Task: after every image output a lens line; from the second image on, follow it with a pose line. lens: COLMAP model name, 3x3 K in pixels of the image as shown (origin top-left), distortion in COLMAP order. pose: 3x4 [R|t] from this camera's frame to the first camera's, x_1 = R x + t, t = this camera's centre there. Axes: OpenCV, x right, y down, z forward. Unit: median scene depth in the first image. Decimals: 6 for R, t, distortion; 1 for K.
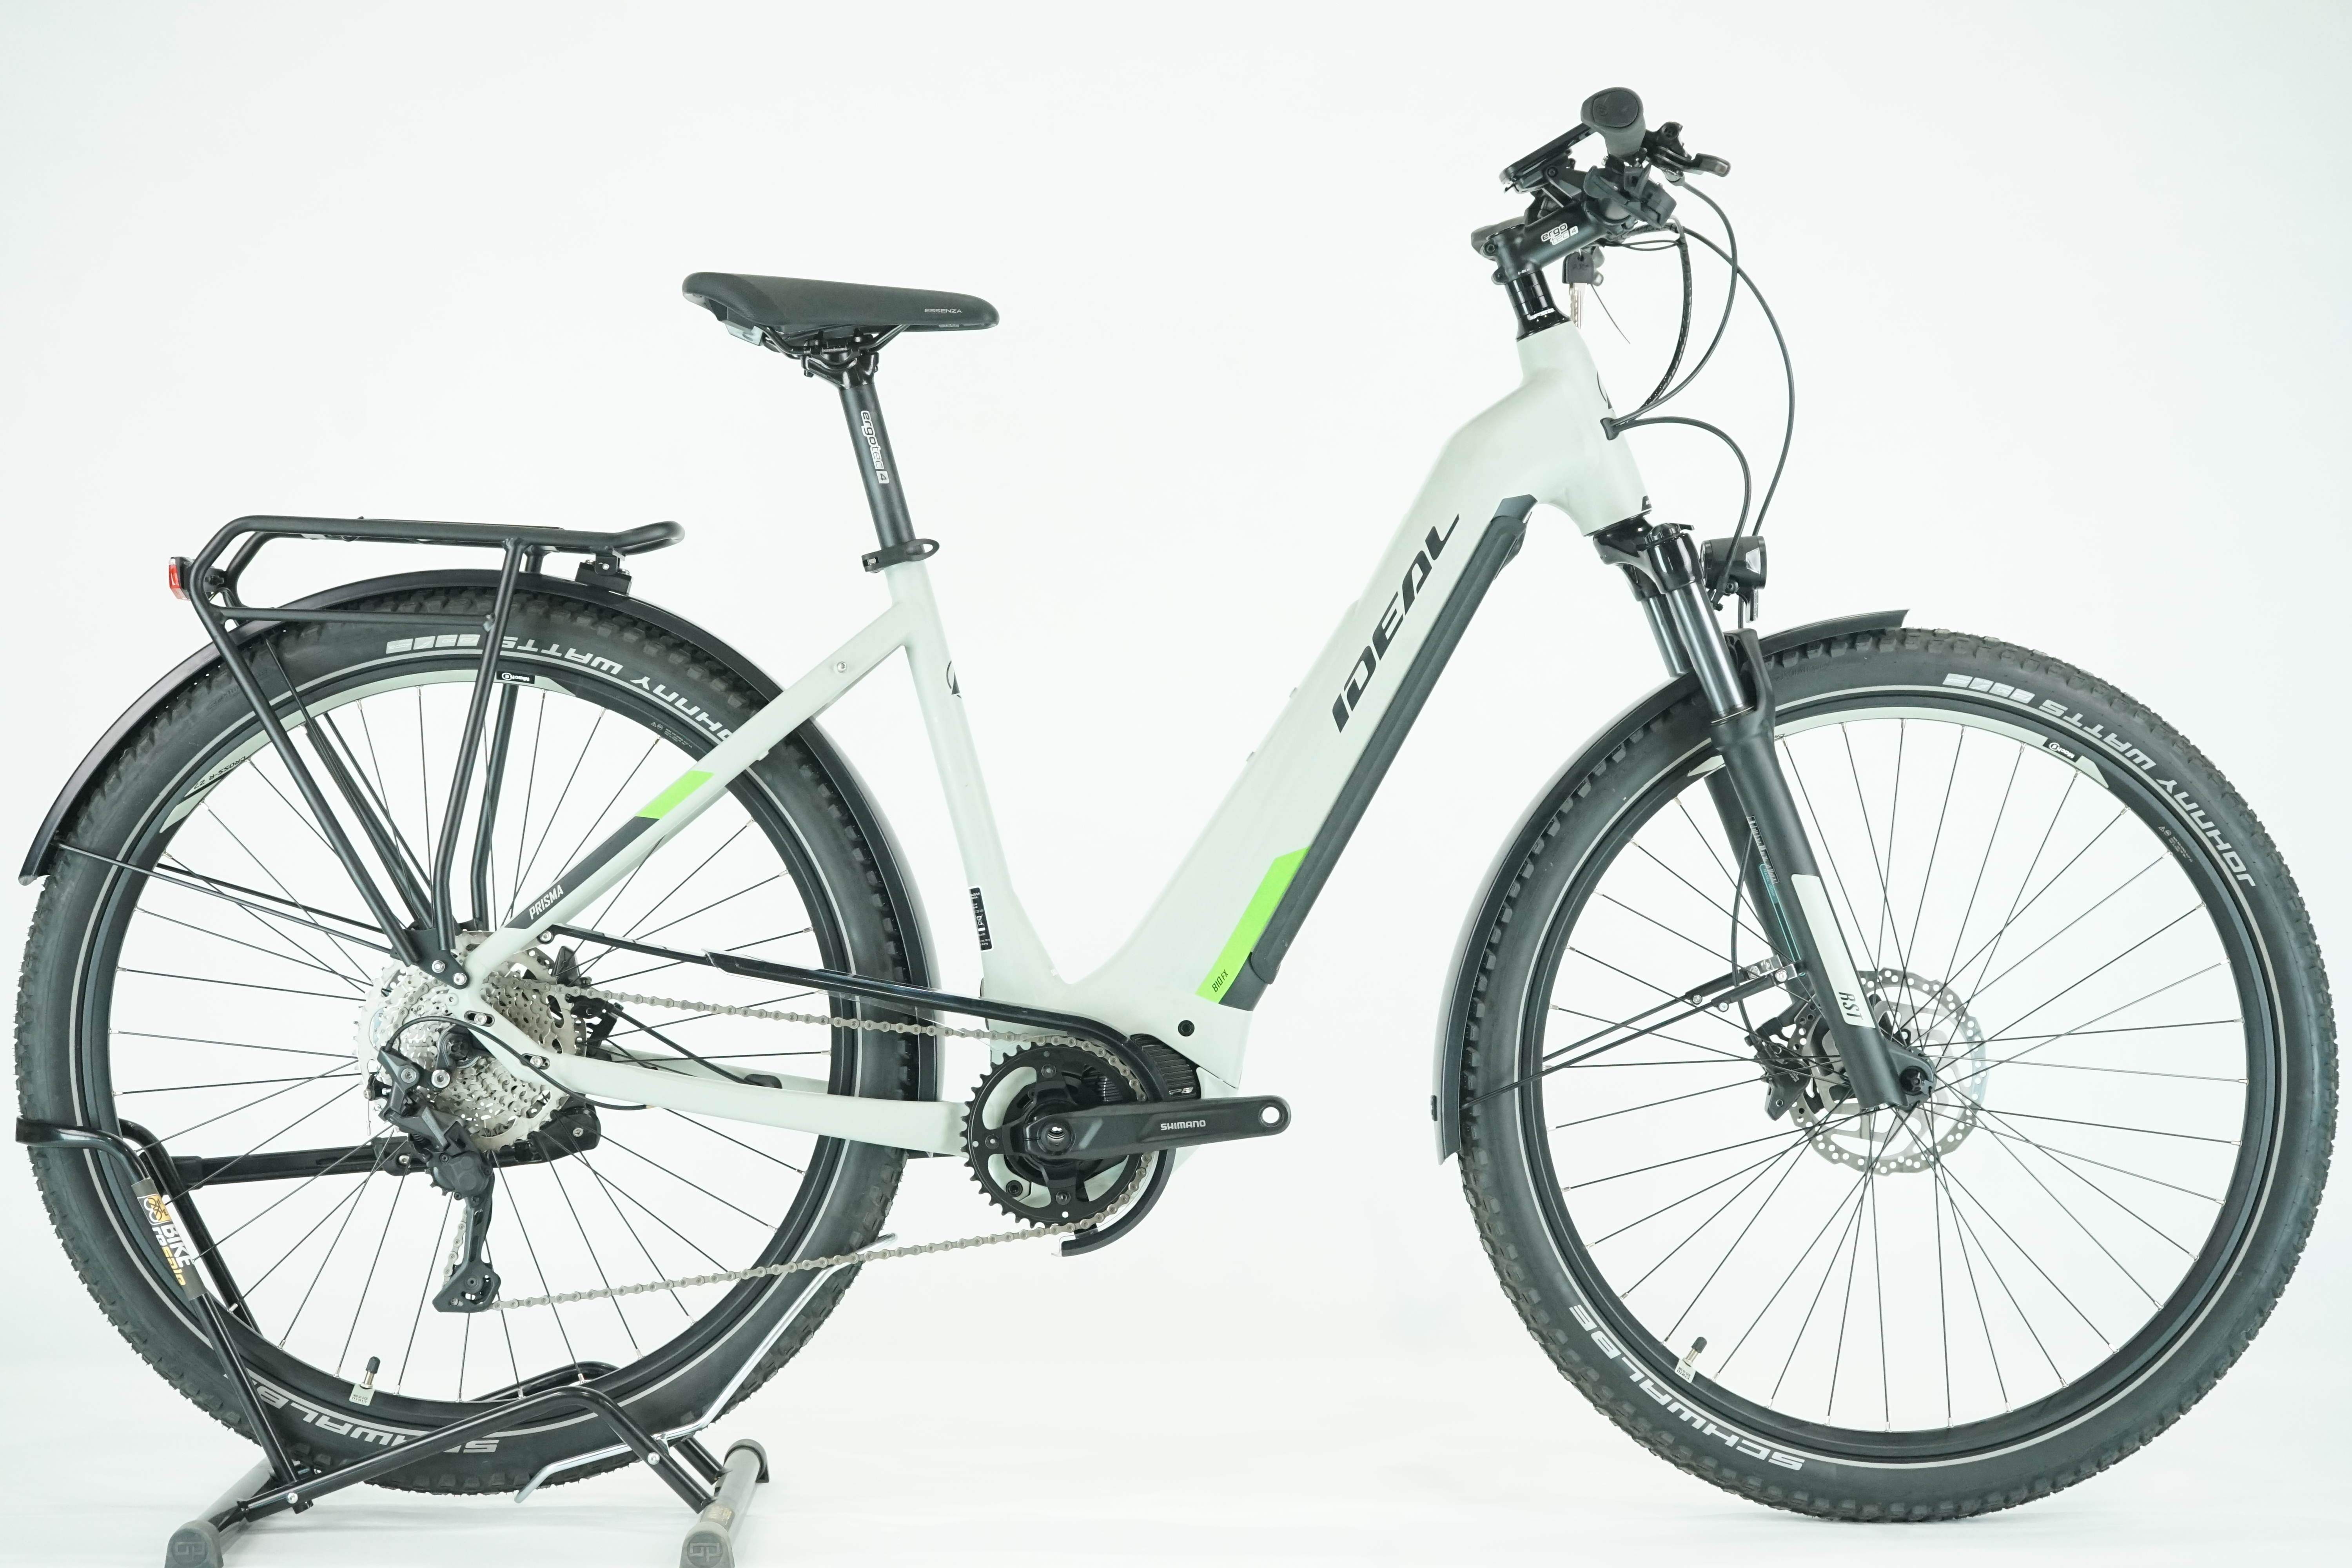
lens RADIAL K [[4043.0, 0, 1176.0], [0, 4043.0, 784.0], [0, 0, 1]] dist [0.041210, 0.010414]
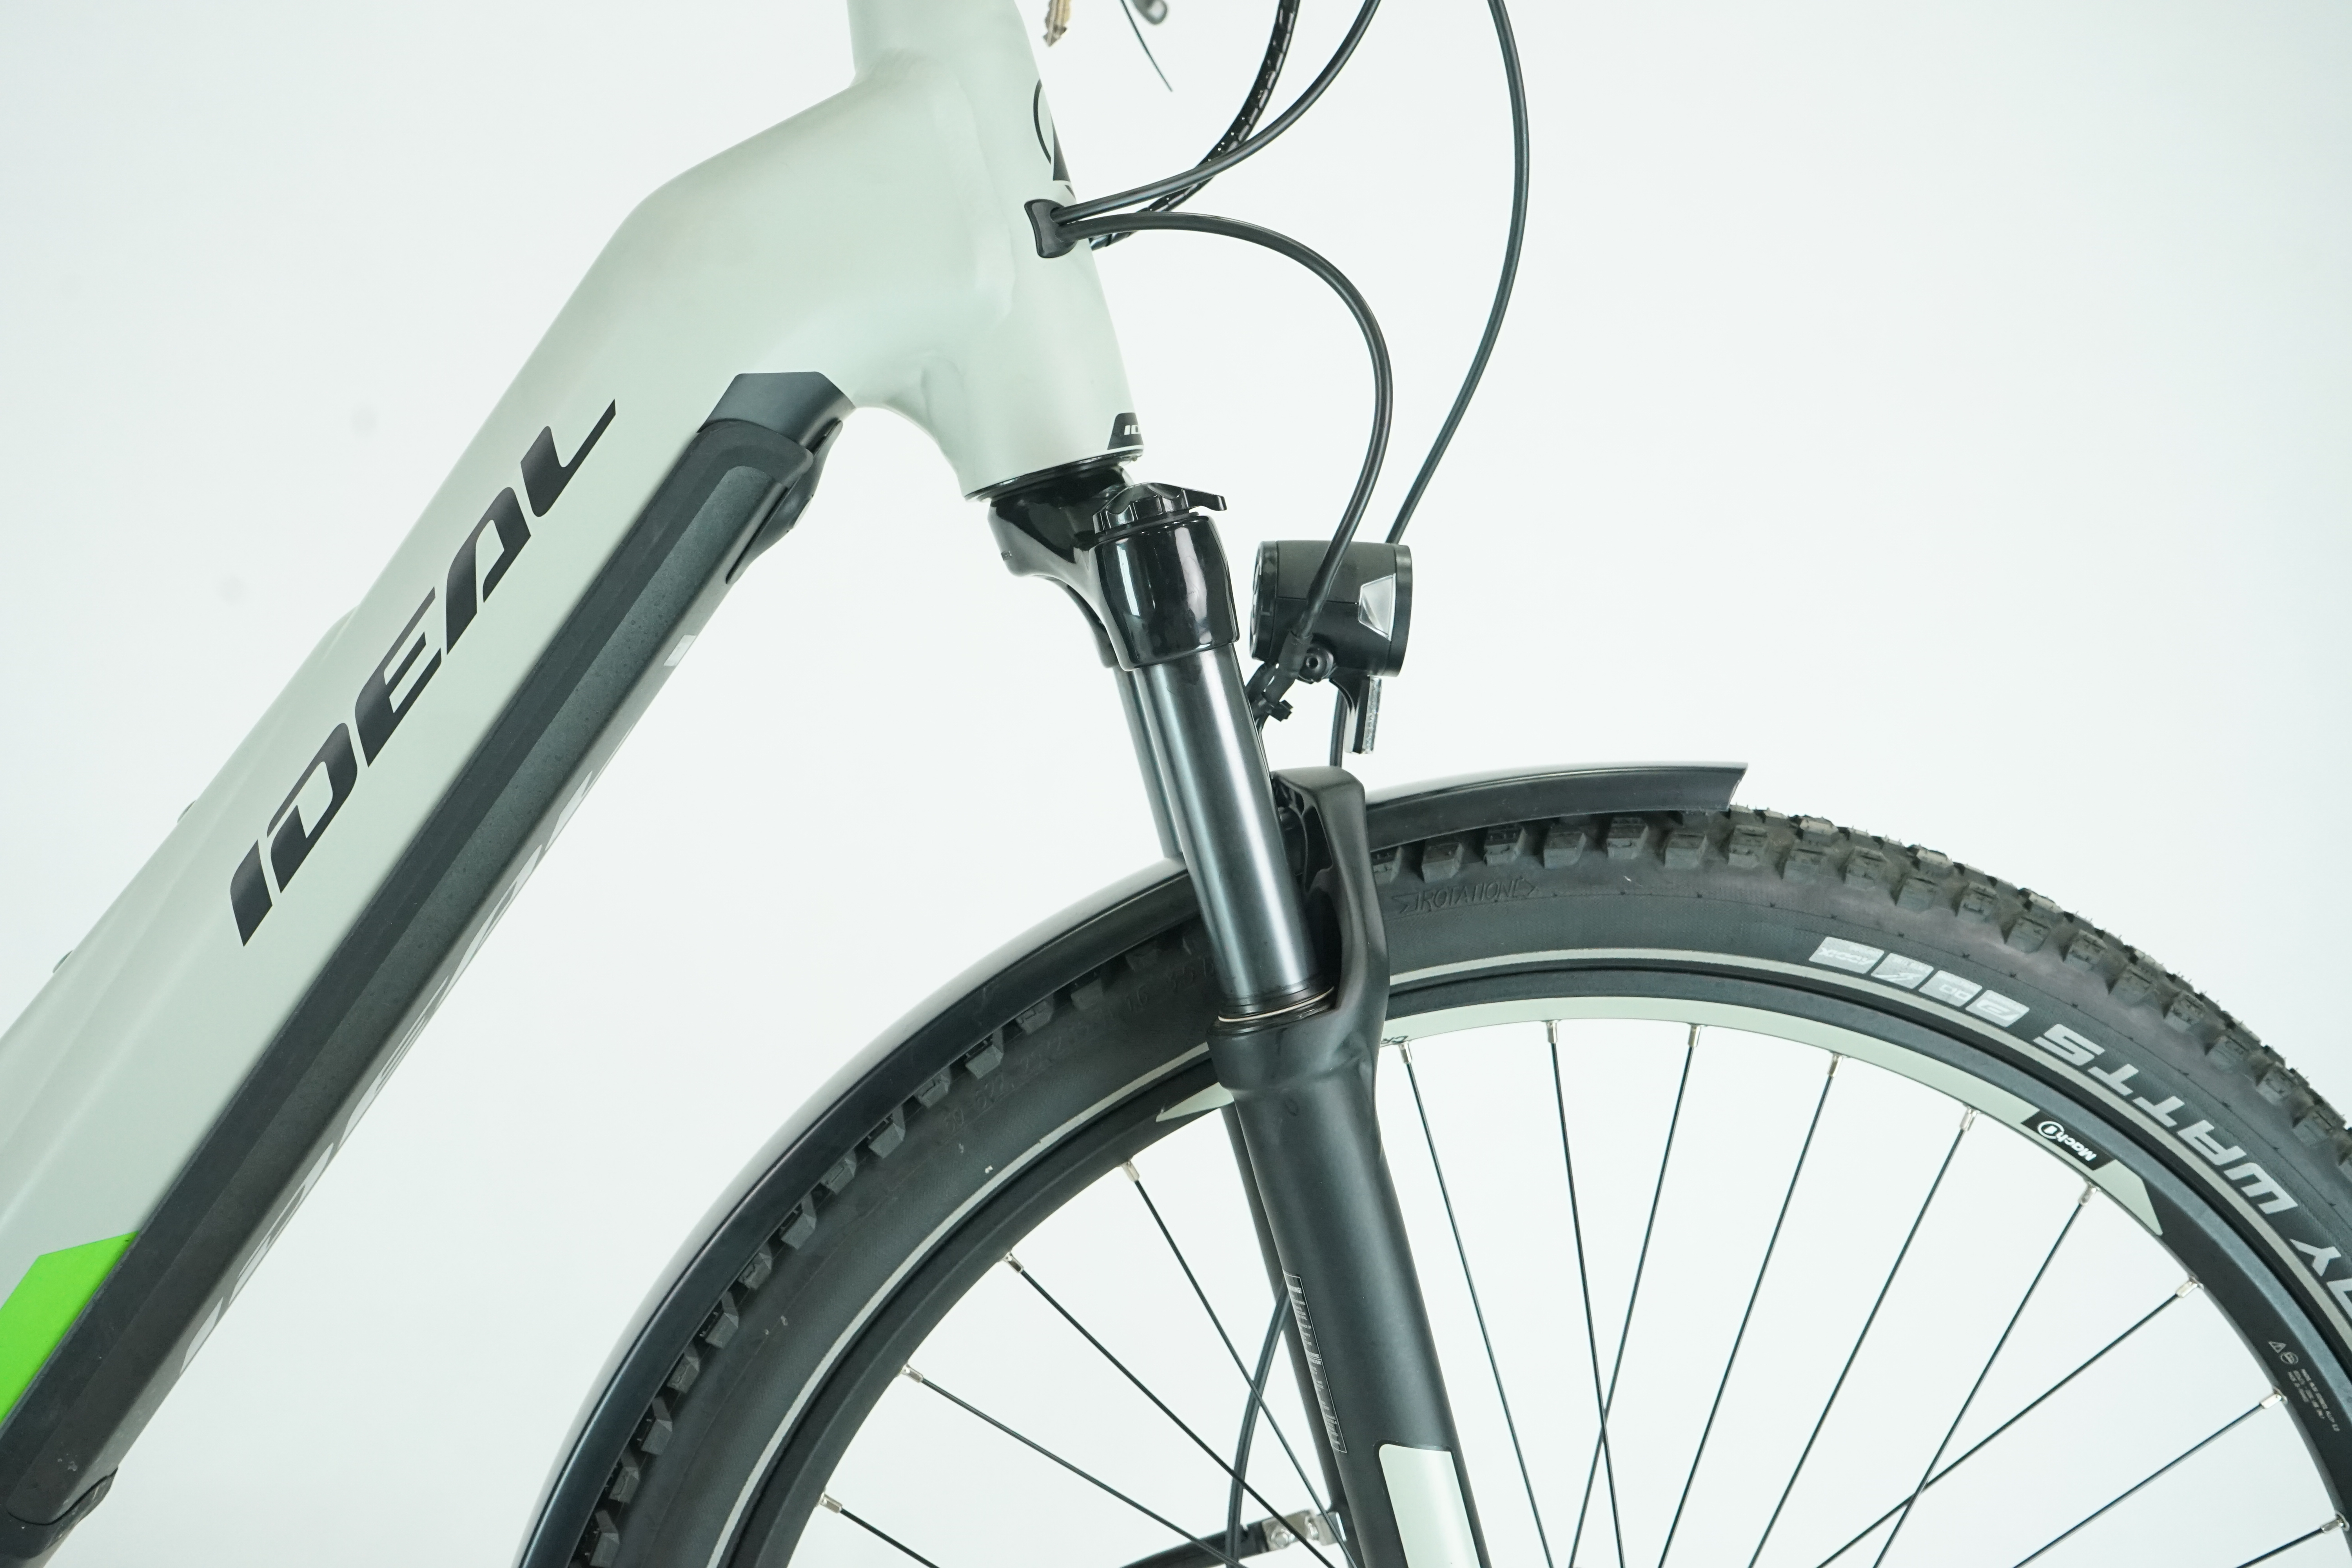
lens RADIAL K [[2117.8, 0, 1176.0], [0, 2117.8, 784.0], [0, 0, 1]] dist [-0.001313, 0.007056]
pose [[0.994461, 0.103340, 0.019188, 0.120679], [-0.104393, 0.992344, 0.066001, -0.049313], [-0.012220, -0.067638, 0.997635, 0.790602]]
